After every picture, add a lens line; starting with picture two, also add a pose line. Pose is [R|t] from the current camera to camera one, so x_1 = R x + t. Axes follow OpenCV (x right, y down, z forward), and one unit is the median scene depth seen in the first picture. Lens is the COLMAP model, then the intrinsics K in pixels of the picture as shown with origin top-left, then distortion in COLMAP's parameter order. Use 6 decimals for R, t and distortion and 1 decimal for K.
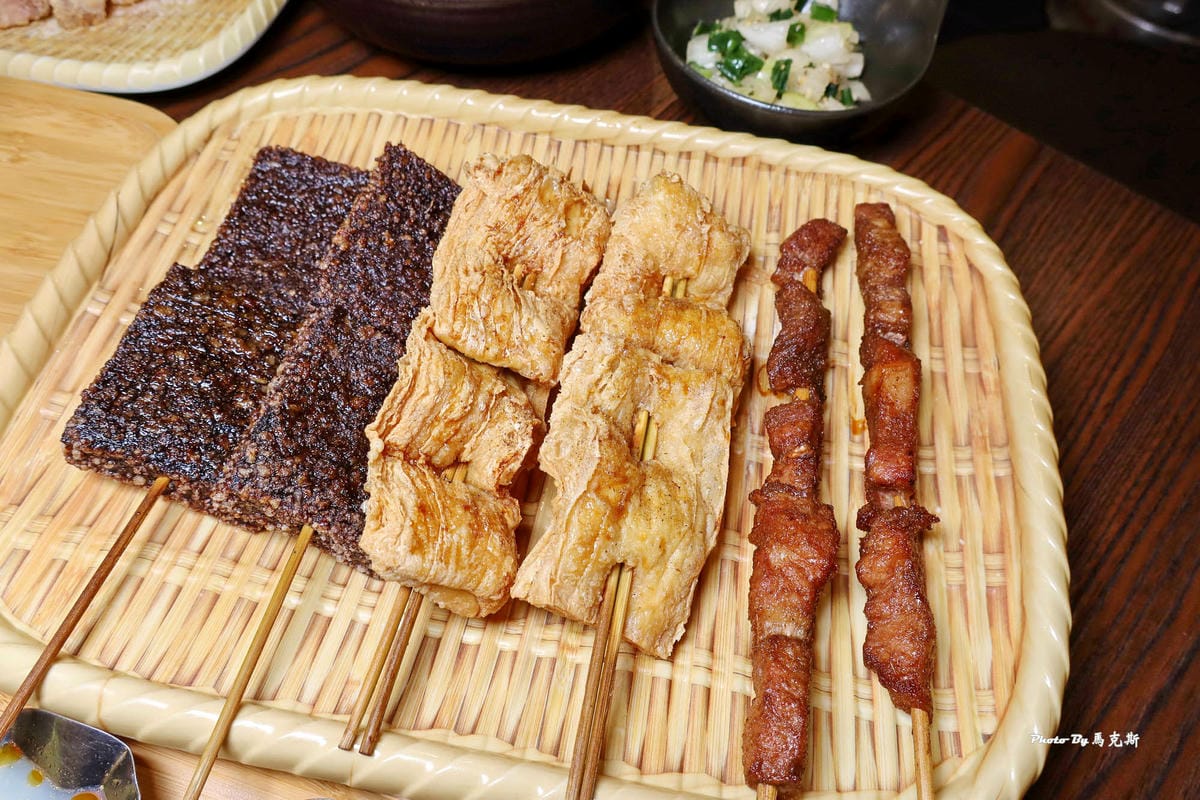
lens RADIAL K [[807.1, 0, 604.5], [0, 807.1, 399.4], [0, 0, 1]] dist [-0.021286, -0.000478]
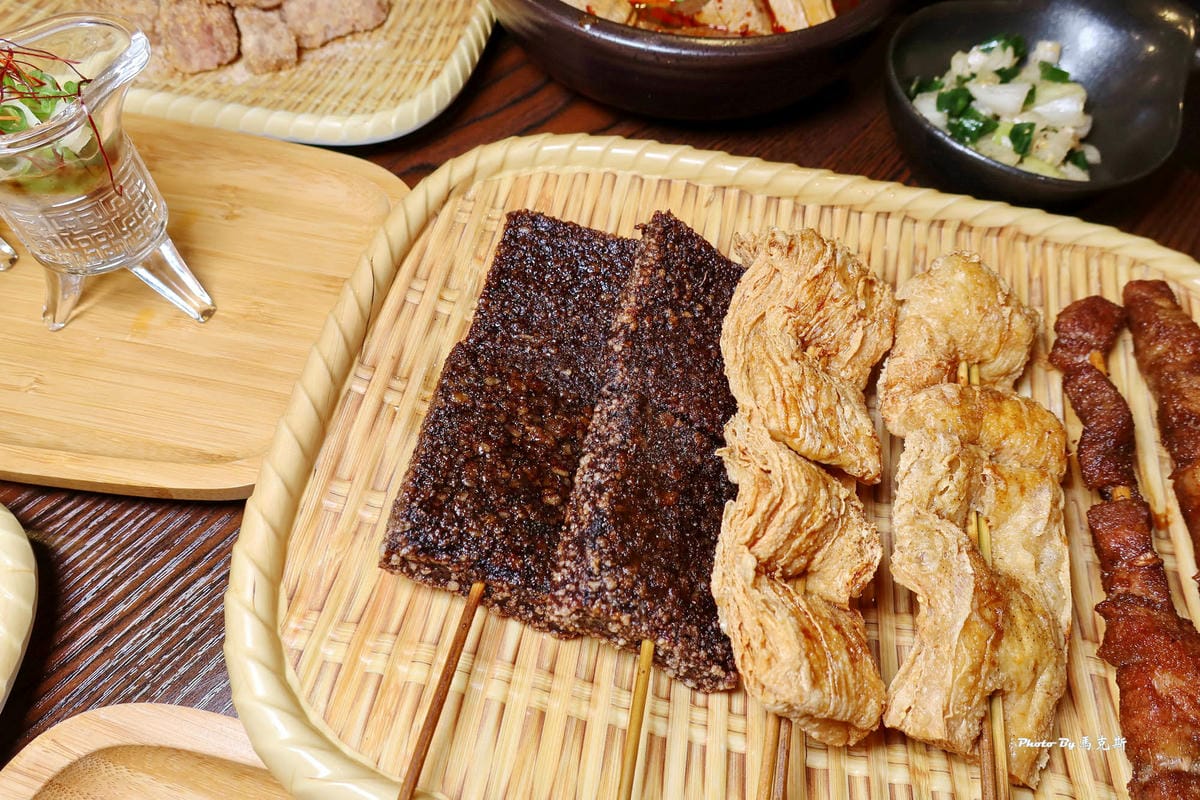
lens RADIAL K [[807.1, 0, 602.2], [0, 807.1, 397.9], [0, 0, 1]] dist [-0.021286, -0.000478]
pose [[0.999911, 0.013282, -0.001400, -0.369030], [-0.013303, 0.999778, -0.016320, -0.093189], [0.001183, 0.016337, 0.999866, 0.057052]]
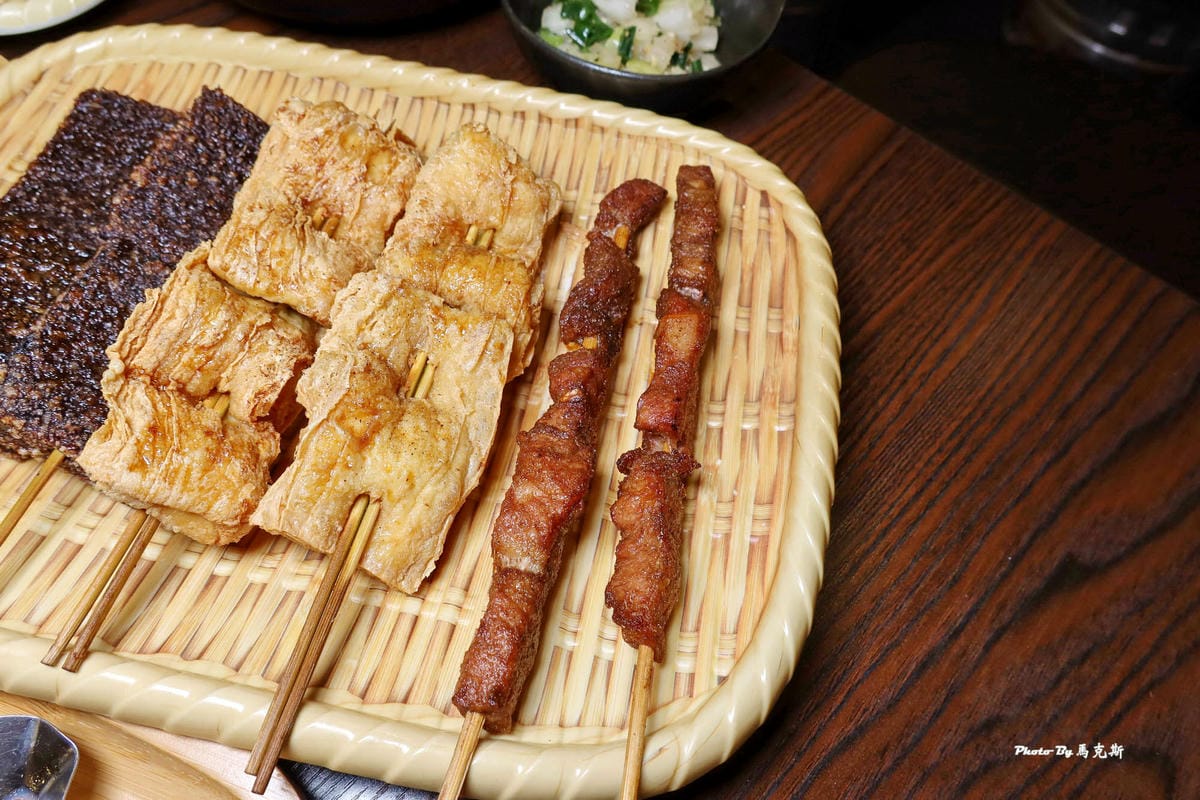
lens RADIAL K [[807.1, 0, 605.1], [0, 807.1, 400.1], [0, 0, 1]] dist [-0.021286, -0.000478]
pose [[0.999256, 0.031448, 0.022315, 0.244160], [-0.031189, 0.999443, -0.011875, 0.074918], [-0.022676, 0.011171, 0.999680, -0.000214]]
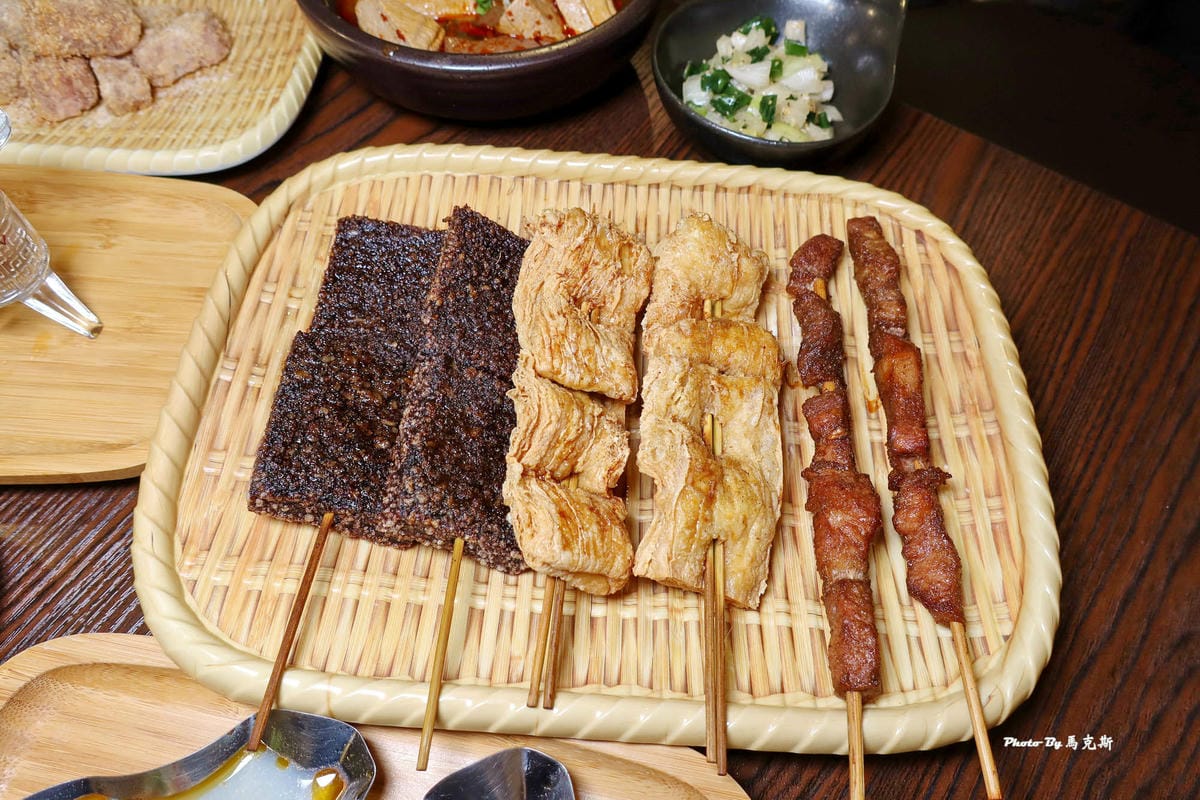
lens RADIAL K [[807.1, 0, 604.1], [0, 807.1, 396.8], [0, 0, 1]] dist [-0.021286, -0.000478]
pose [[0.992668, -0.106547, 0.057077, -0.169863], [0.105039, 0.994051, 0.028818, -0.062150], [-0.059808, -0.022611, 0.997954, -0.211672]]
